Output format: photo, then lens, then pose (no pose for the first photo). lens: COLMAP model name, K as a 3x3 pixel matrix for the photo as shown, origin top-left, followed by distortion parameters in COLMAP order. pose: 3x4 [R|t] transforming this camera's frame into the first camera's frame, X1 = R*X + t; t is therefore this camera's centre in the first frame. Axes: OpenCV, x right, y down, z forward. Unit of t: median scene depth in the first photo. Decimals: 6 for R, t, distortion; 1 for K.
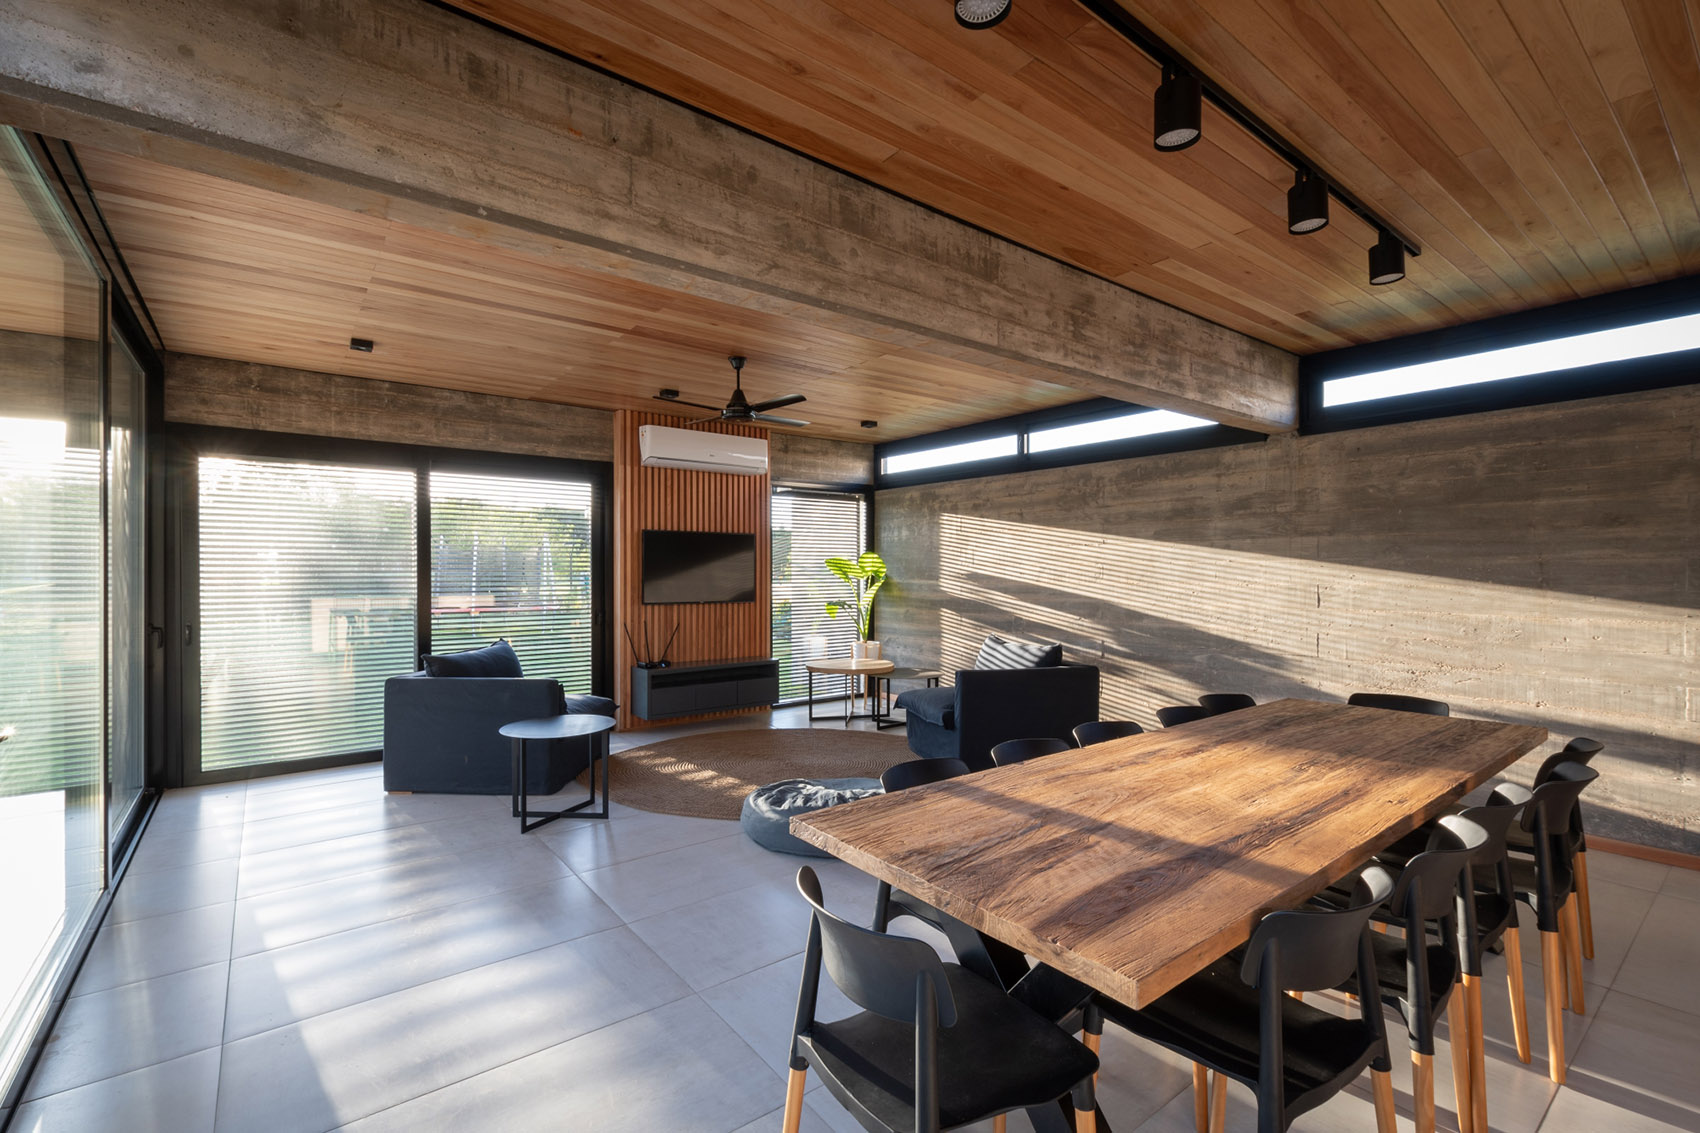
lens RADIAL K [[765.8, 0, 846.8], [0, 765.8, 574.4], [0, 0, 1]] dist [0.013720, -0.006290]
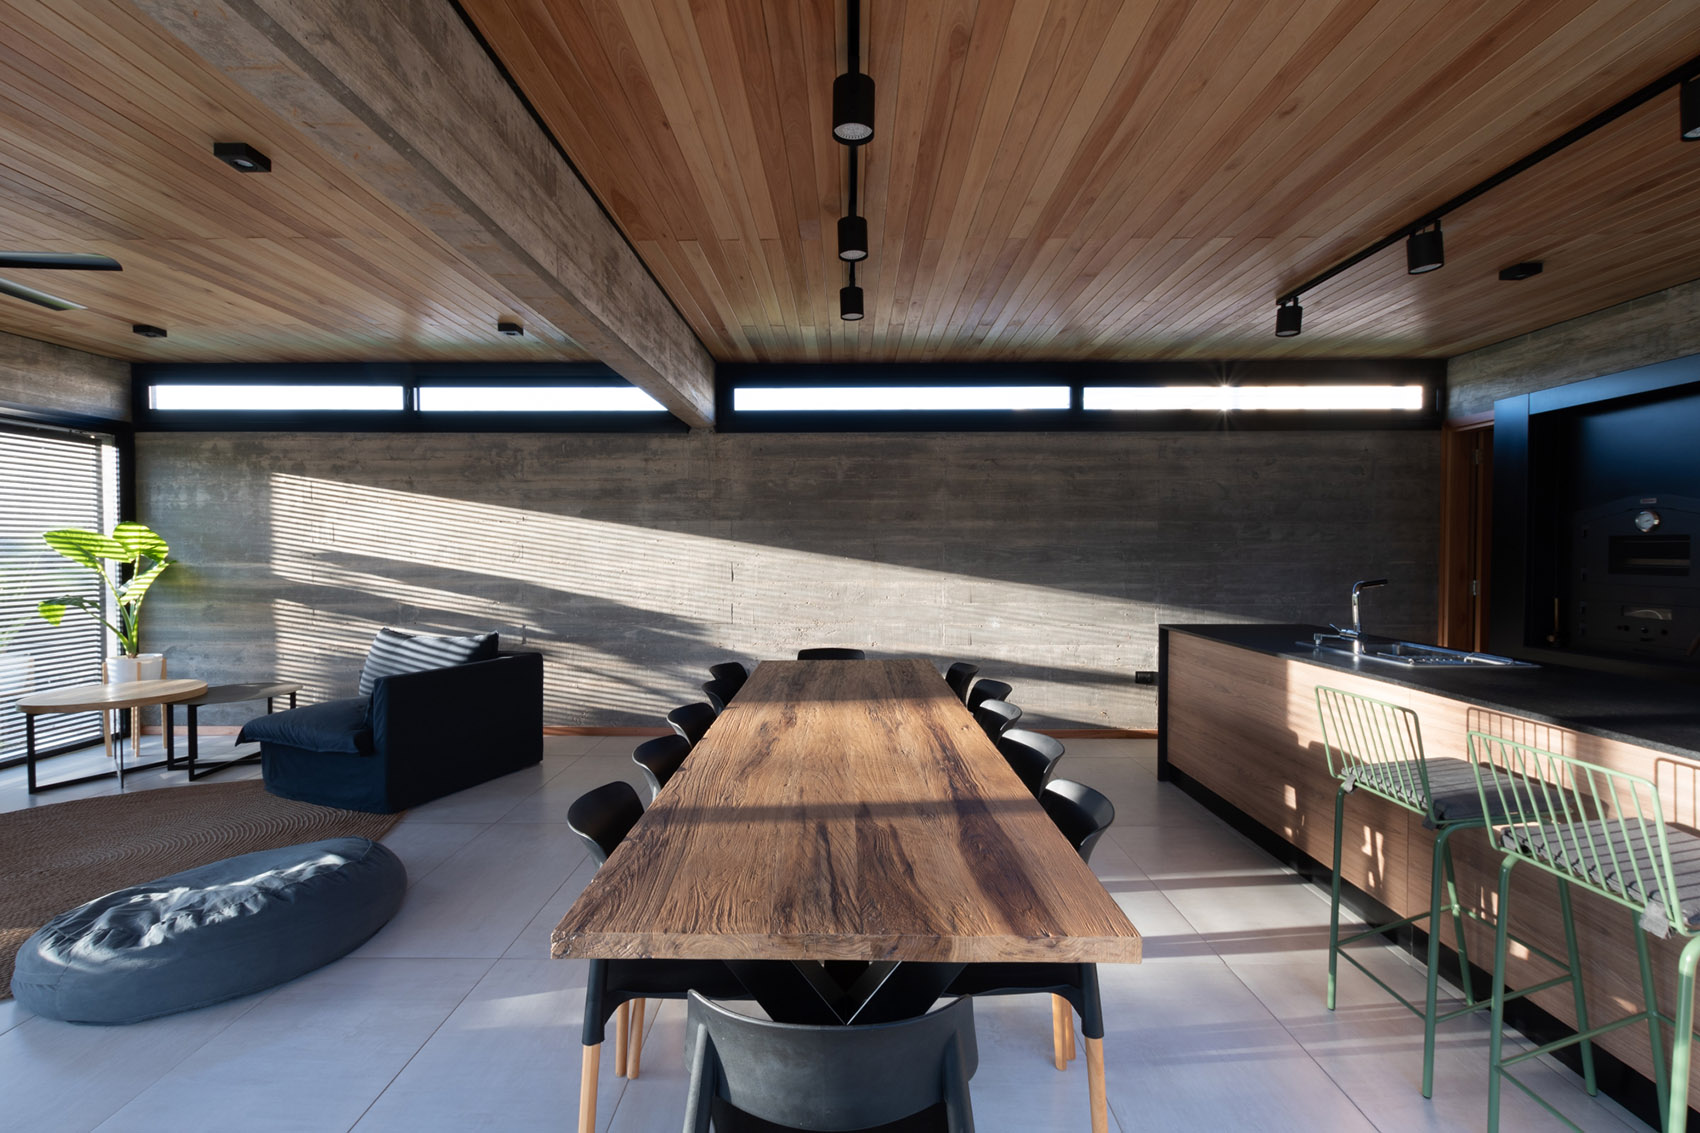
lens RADIAL K [[733.6, 0, 858.2], [0, 733.6, 564.3], [0, 0, 1]] dist [0.015167, -0.005280]
pose [[0.614083, -0.014800, 0.789102, -0.152767], [0.003796, 0.999868, 0.015798, 0.000274], [-0.789232, -0.006706, 0.614059, 0.161838]]
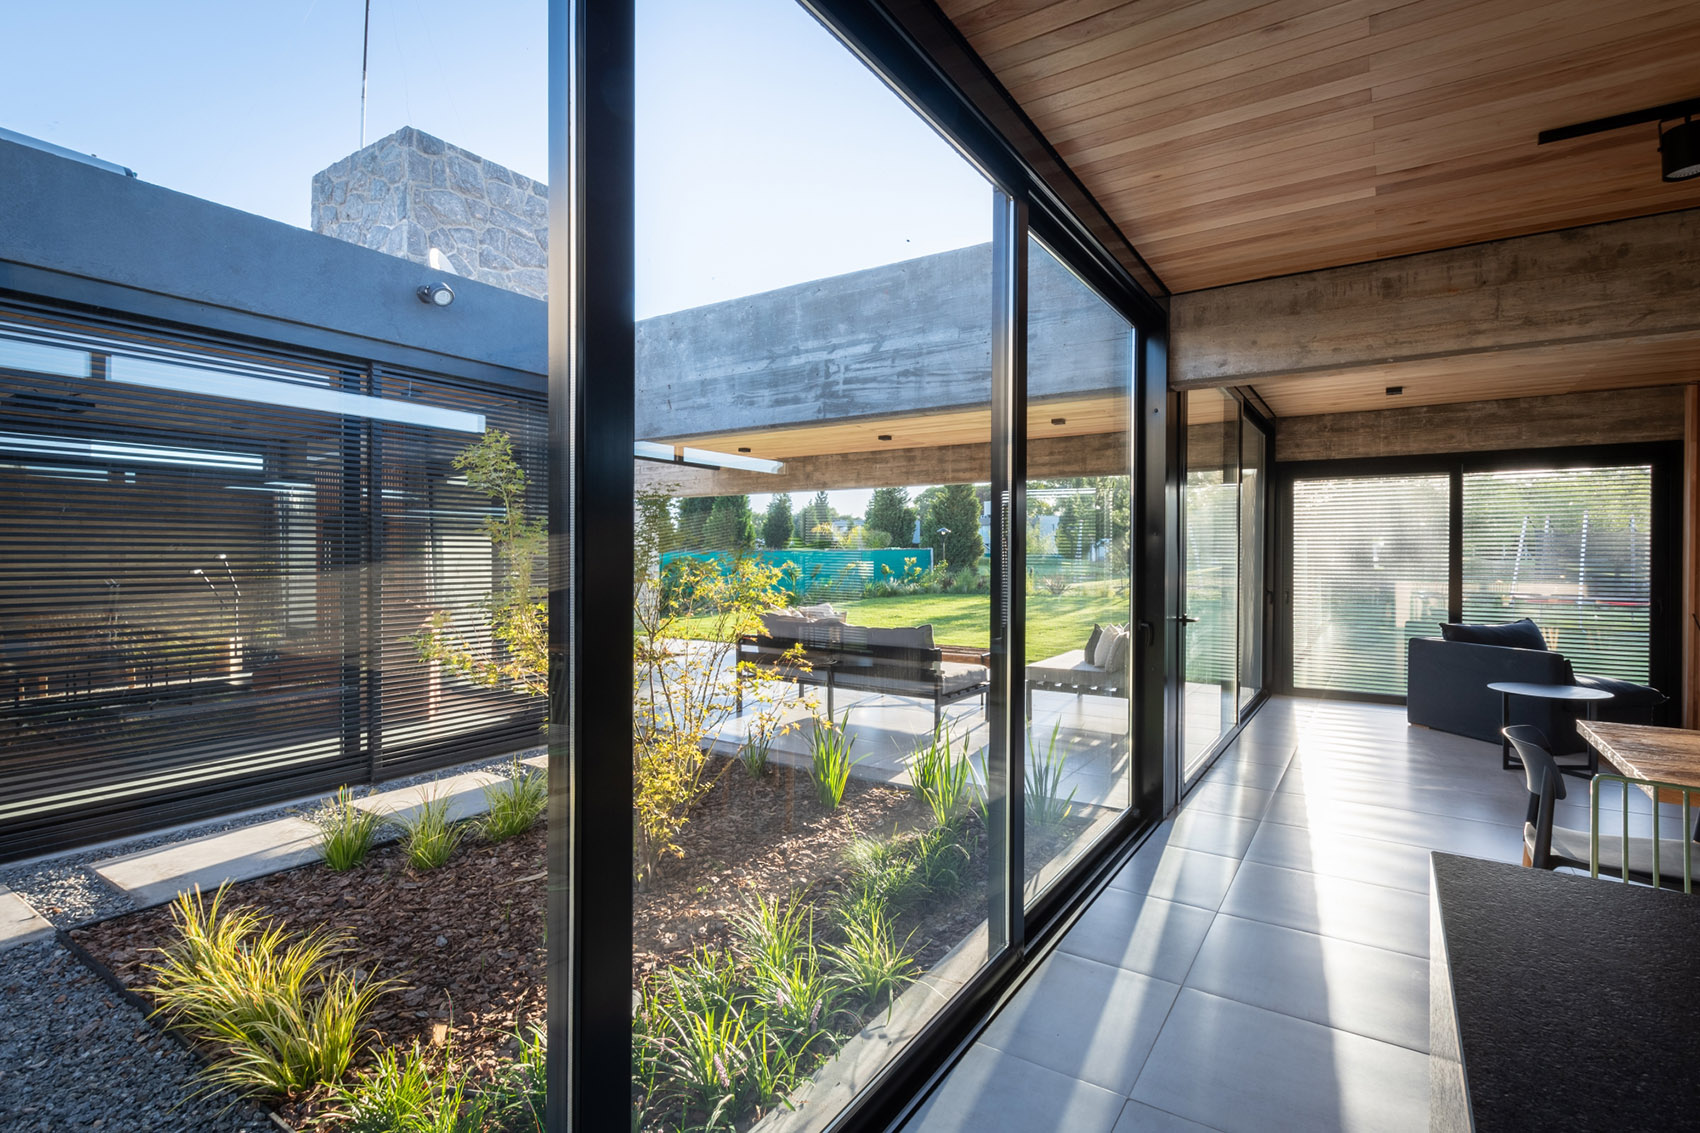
lens RADIAL K [[779.1, 0, 866.7], [0, 779.1, 561.5], [0, 0, 1]] dist [0.011184, -0.007573]
pose [[0.327677, 0.009527, -0.944742, 0.351083], [-0.008850, 0.999936, 0.007014, 0.002715], [0.944748, 0.006062, 0.327741, -0.313142]]
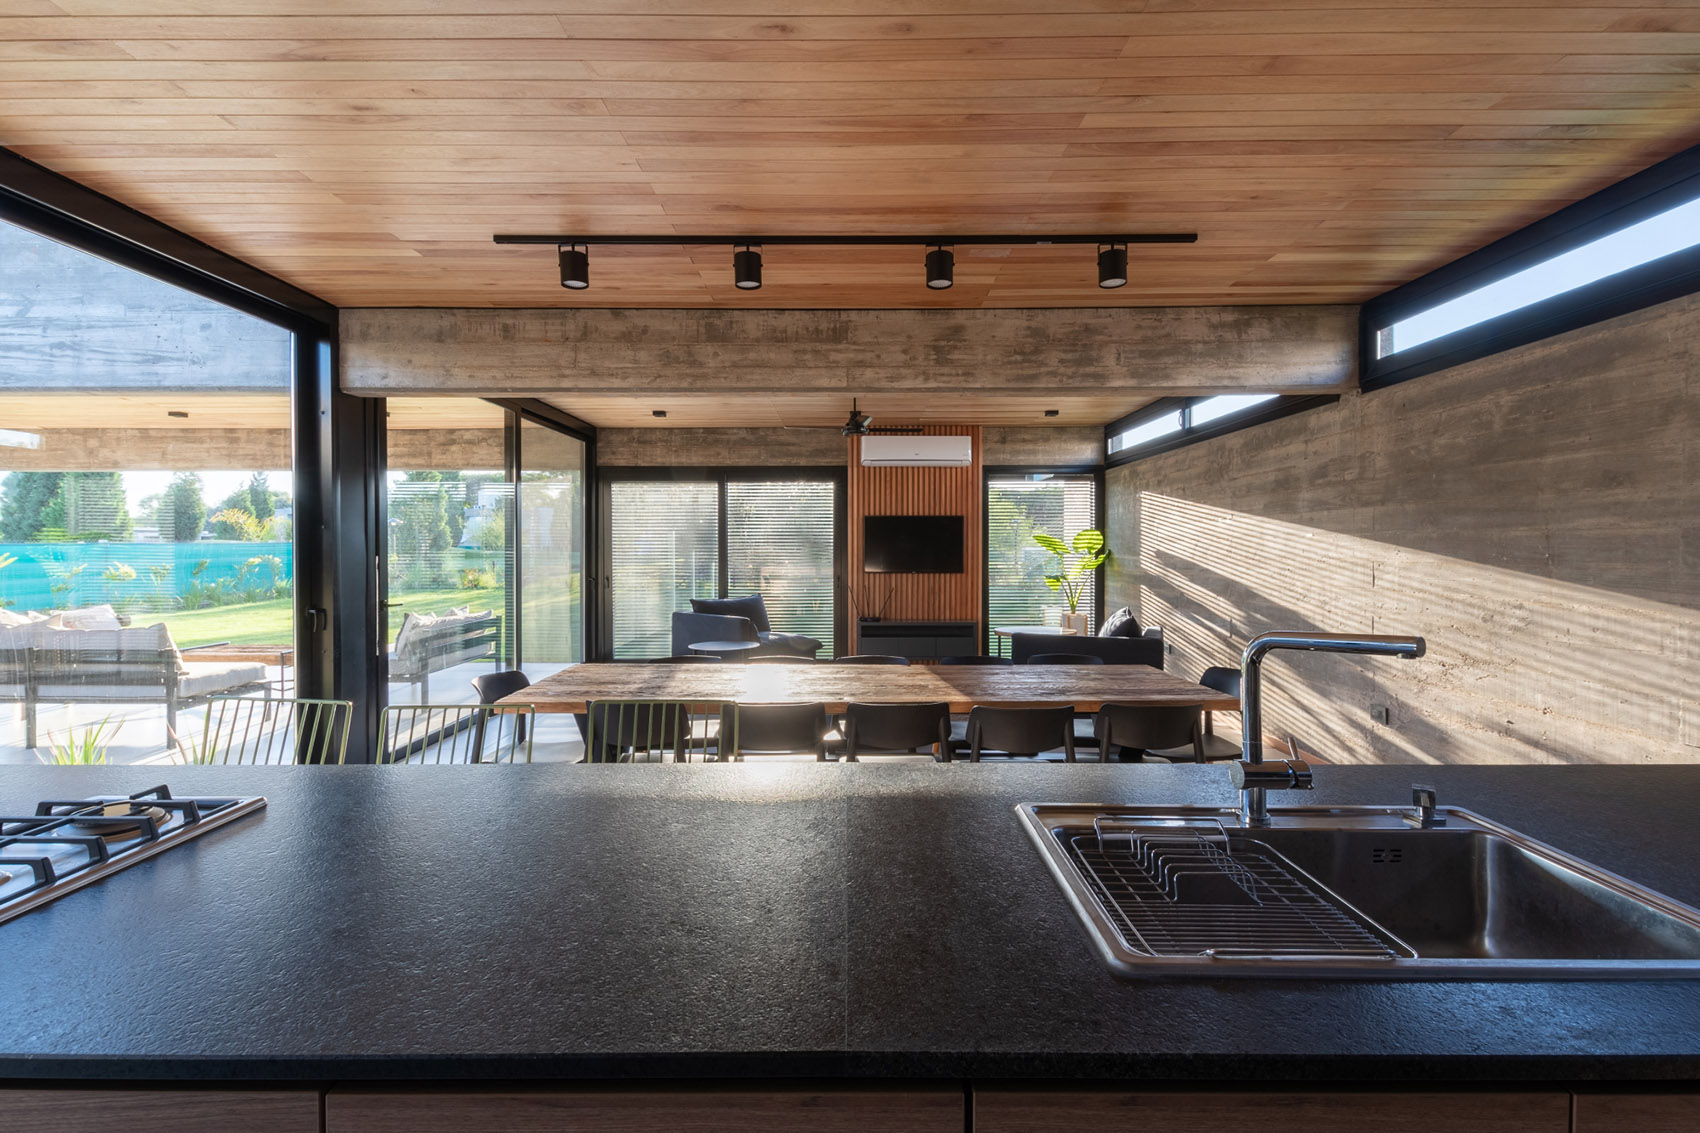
lens RADIAL K [[759.2, 0, 838.8], [0, 759.2, 553.1], [0, 0, 1]] dist [0.011689, -0.006767]
pose [[0.784217, 0.003910, -0.620474, 0.678659], [-0.002010, 0.999991, 0.003762, 0.002090], [0.620483, -0.001703, 0.784218, -0.068164]]
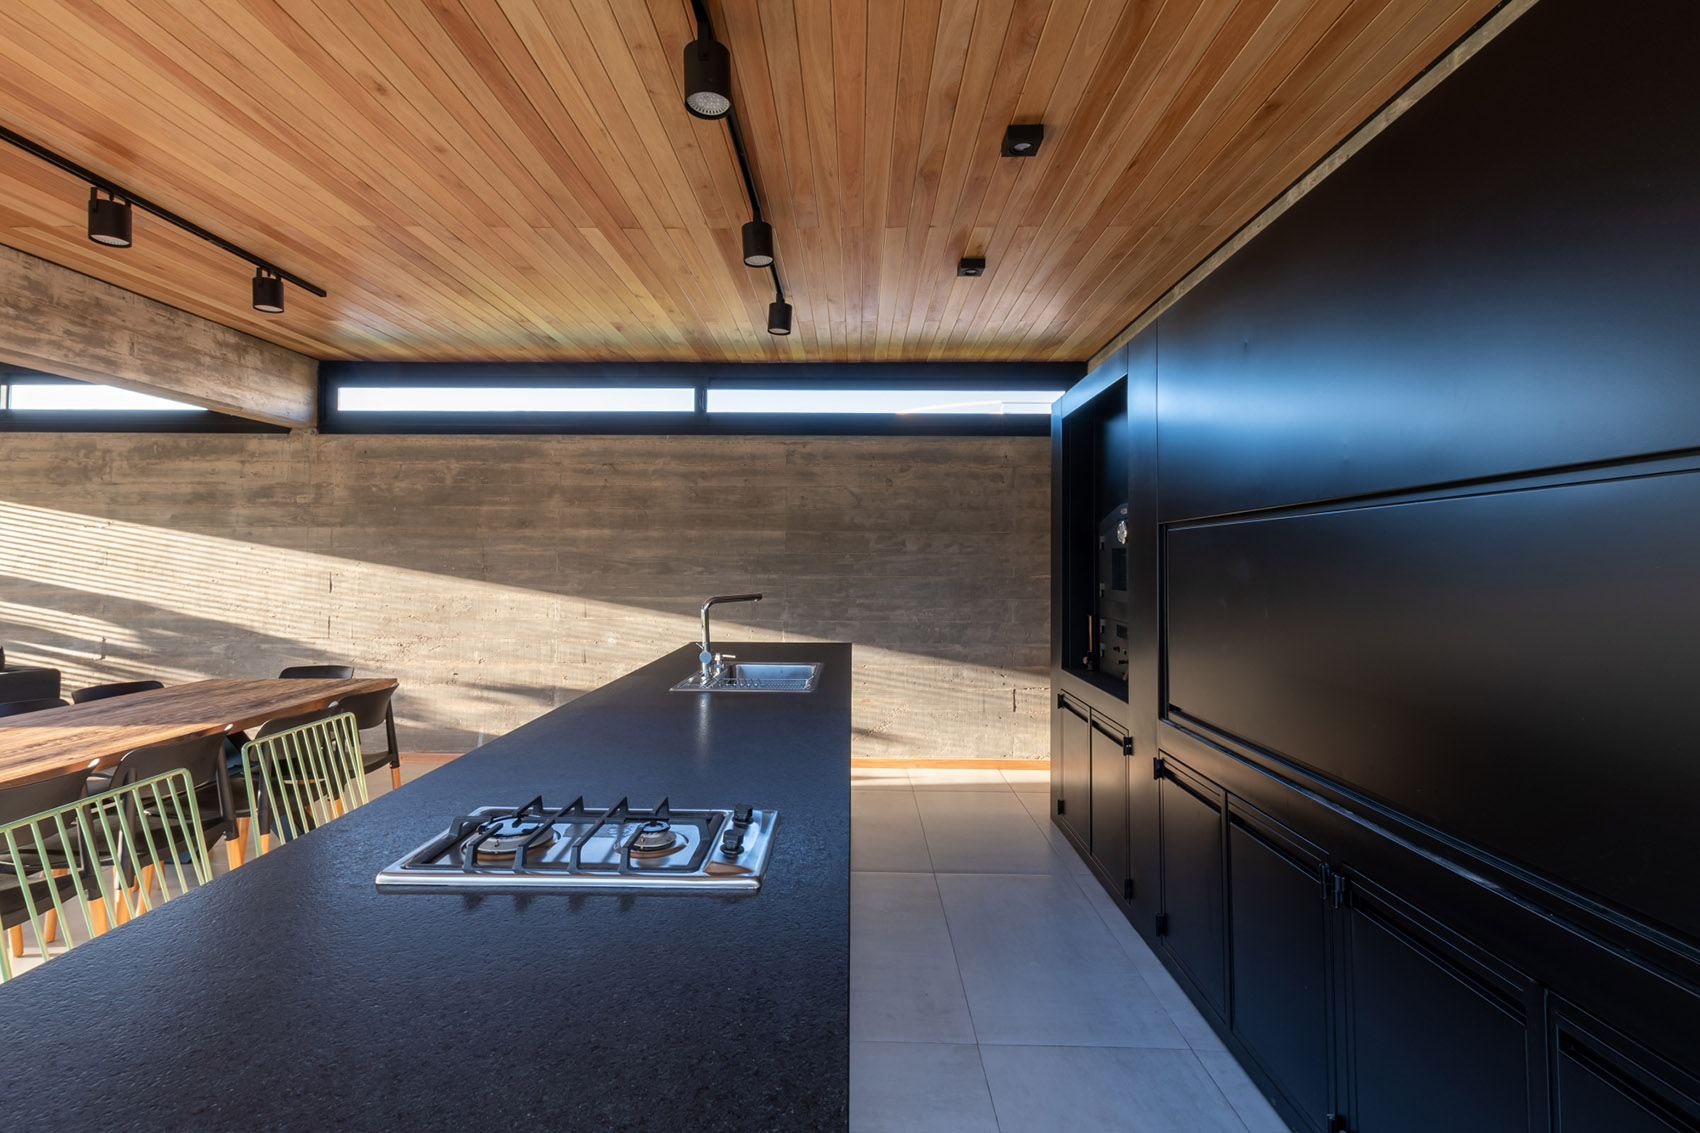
lens RADIAL K [[770.9, 0, 851.2], [0, 770.9, 540.4], [0, 0, 1]] dist [0.017066, -0.006111]
pose [[0.625360, 0.027841, 0.779839, 0.216264], [-0.003181, 0.999446, -0.033131, 0.003658], [-0.780330, 0.018238, 0.625102, -0.268296]]
